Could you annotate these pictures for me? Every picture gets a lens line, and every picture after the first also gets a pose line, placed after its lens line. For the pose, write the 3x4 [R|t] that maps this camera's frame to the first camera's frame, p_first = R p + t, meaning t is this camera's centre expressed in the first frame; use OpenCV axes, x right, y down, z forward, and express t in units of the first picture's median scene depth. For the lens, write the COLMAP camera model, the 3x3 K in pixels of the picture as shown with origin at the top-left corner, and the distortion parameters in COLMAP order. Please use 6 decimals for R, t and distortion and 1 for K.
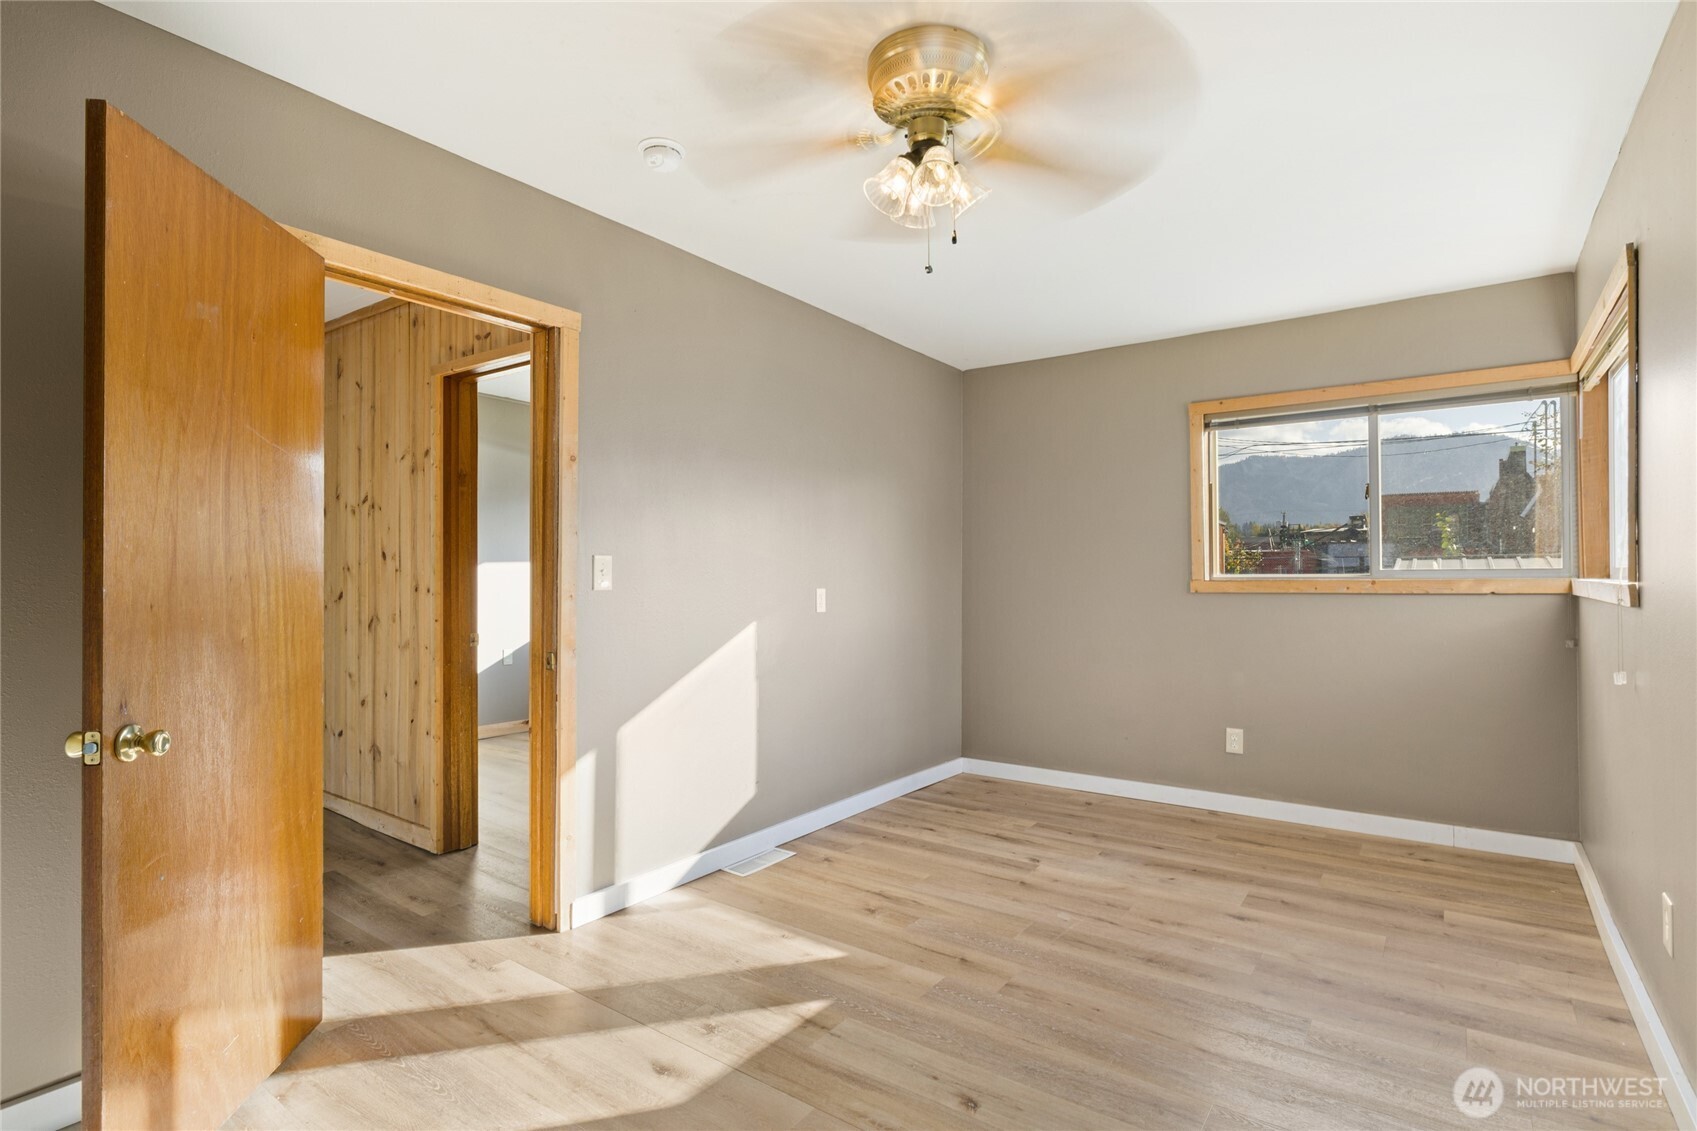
lens RADIAL K [[841.6, 0, 843.0], [0, 841.6, 569.3], [0, 0, 1]] dist [-0.001621, 0.000425]
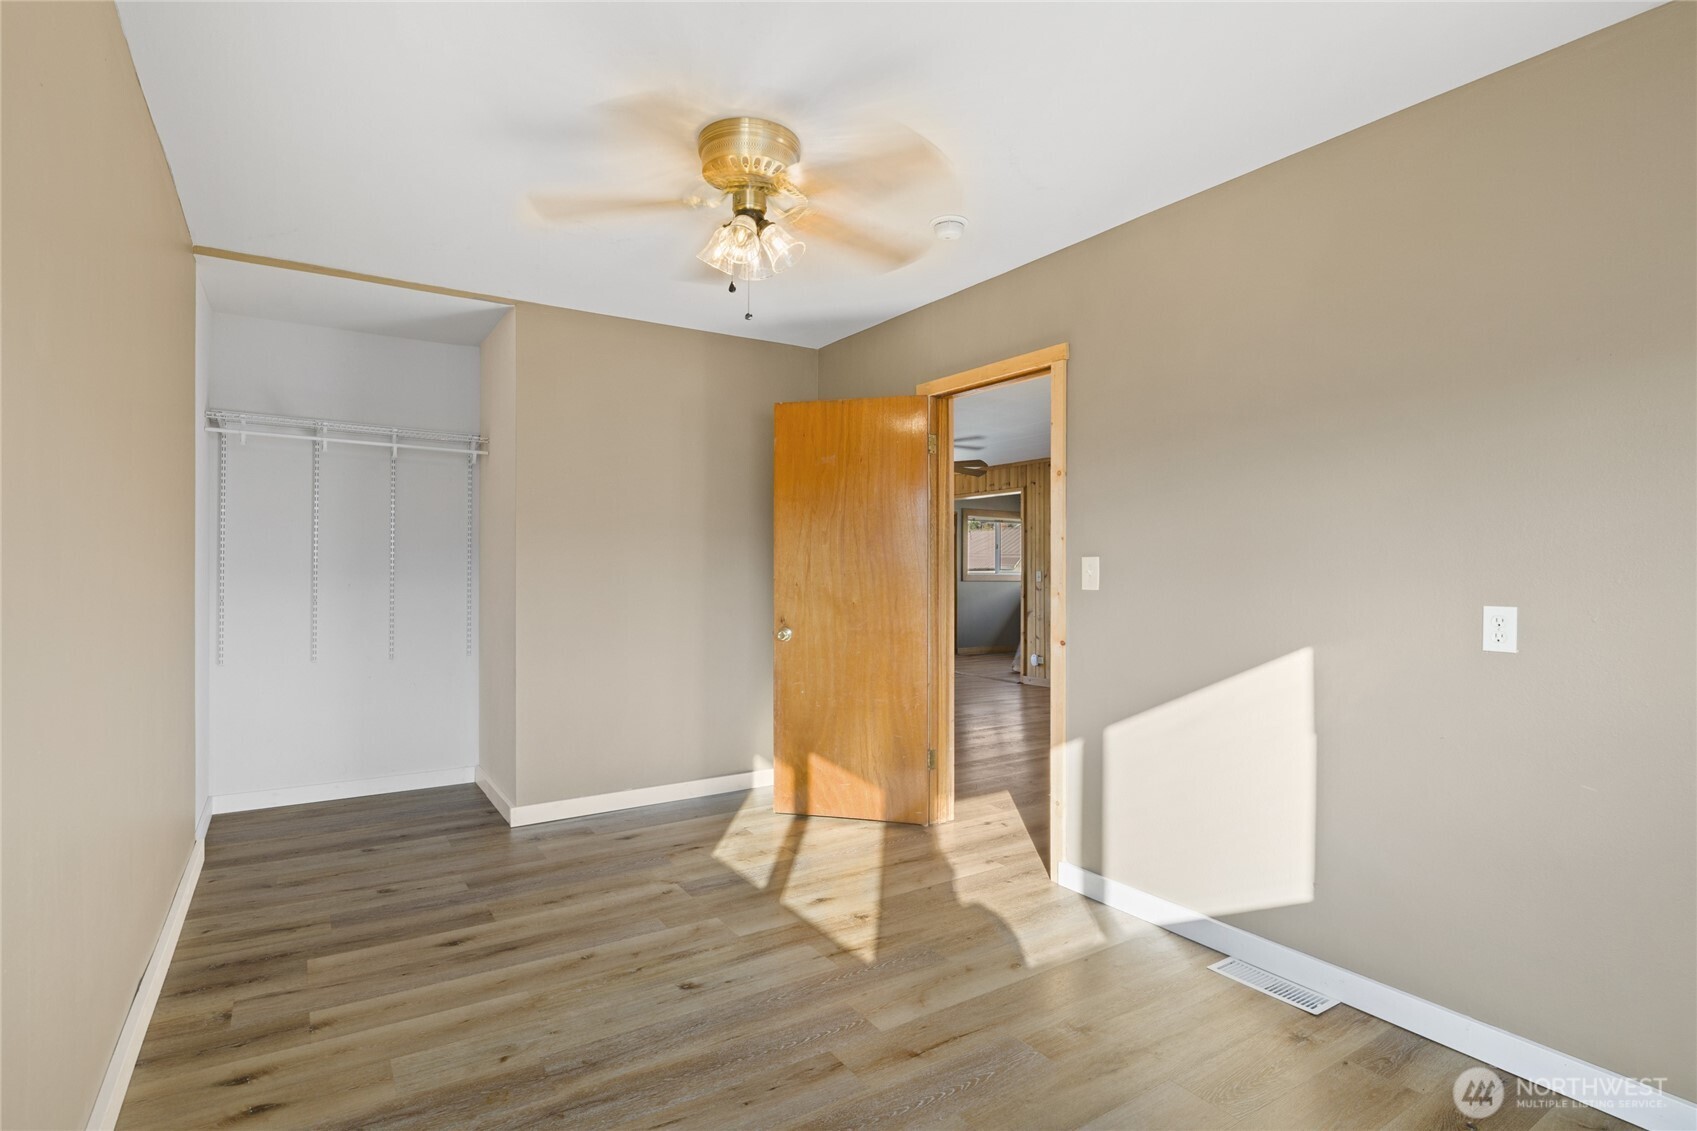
lens RADIAL K [[841.6, 0, 843.0], [0, 841.6, 569.3], [0, 0, 1]] dist [-0.001621, 0.000425]
pose [[-0.358327, -0.003696, -0.933589, 0.716928], [-0.004541, 0.999987, -0.002215, 0.001724], [0.933585, 0.003446, -0.358339, 0.952418]]
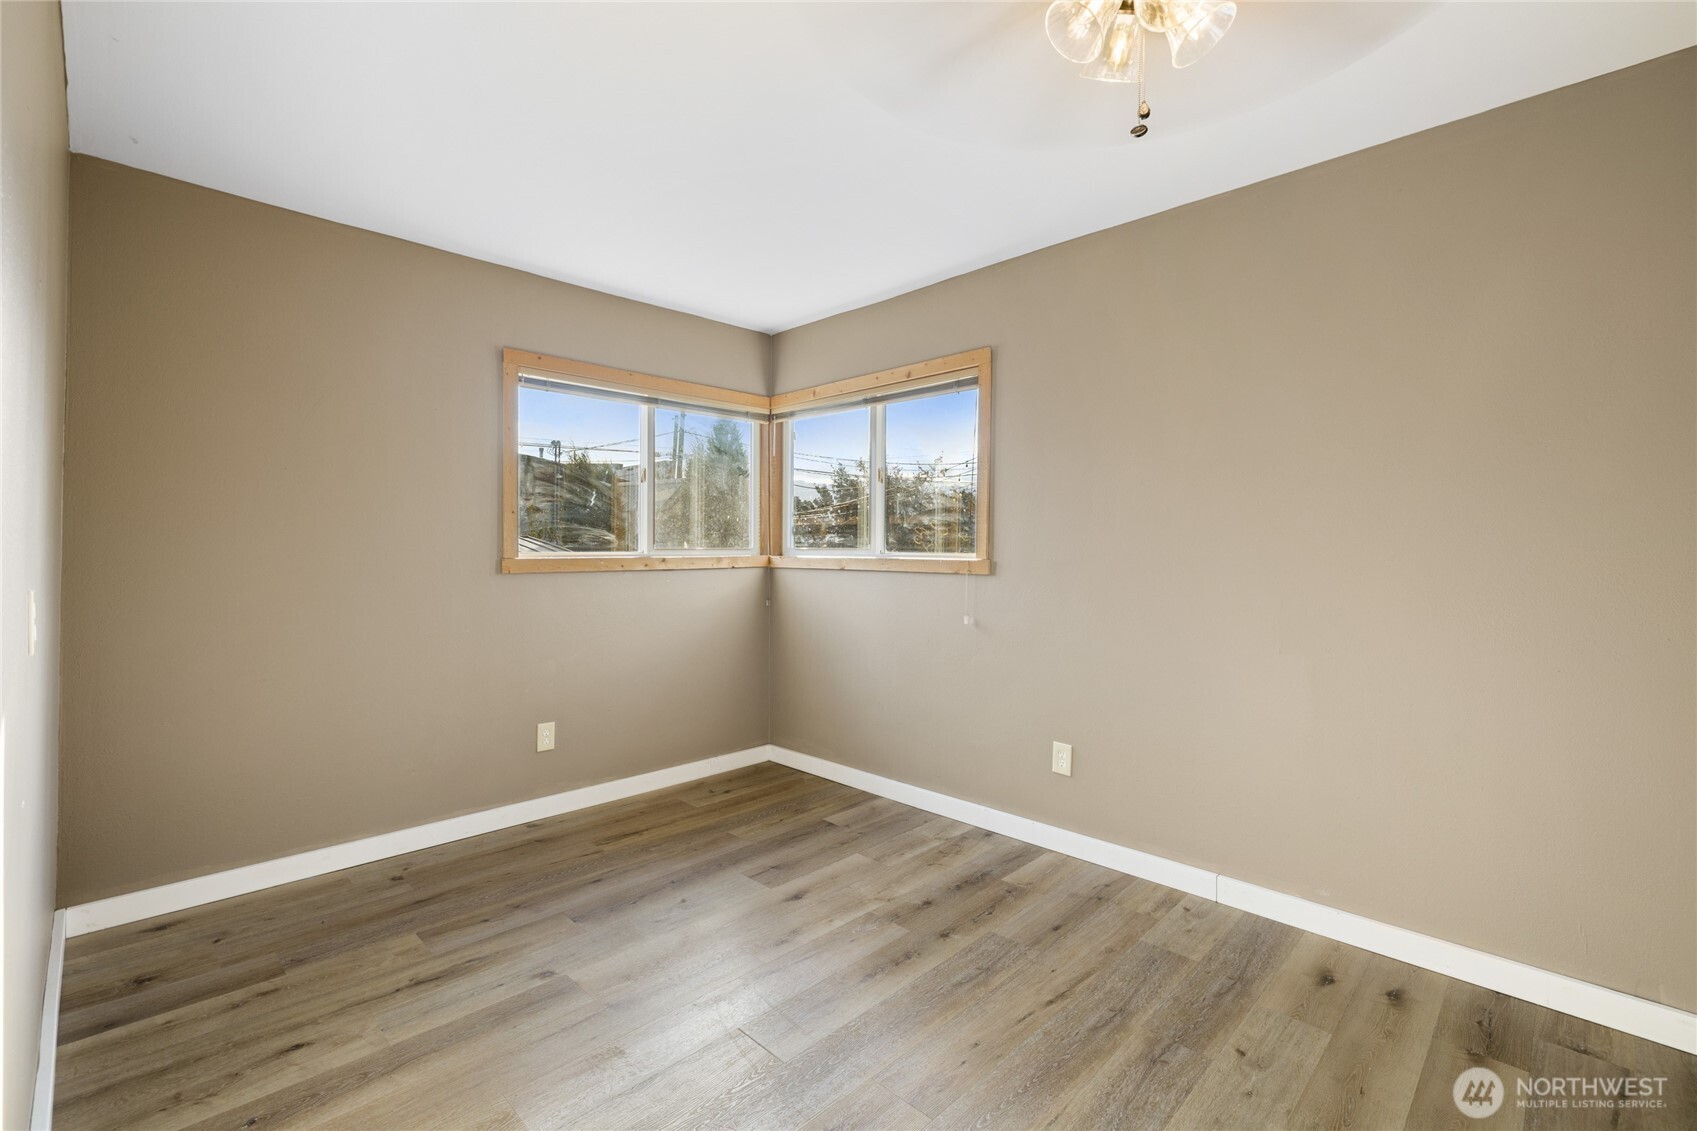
lens RADIAL K [[747.0, 0, 844.4], [0, 747.0, 556.9], [0, 0, 1]] dist [-0.002518, -0.000210]
pose [[0.155681, -0.004103, 0.987799, -0.341144], [-0.011422, 0.999917, 0.005953, 0.003931], [-0.987741, -0.012209, 0.155622, 0.703705]]
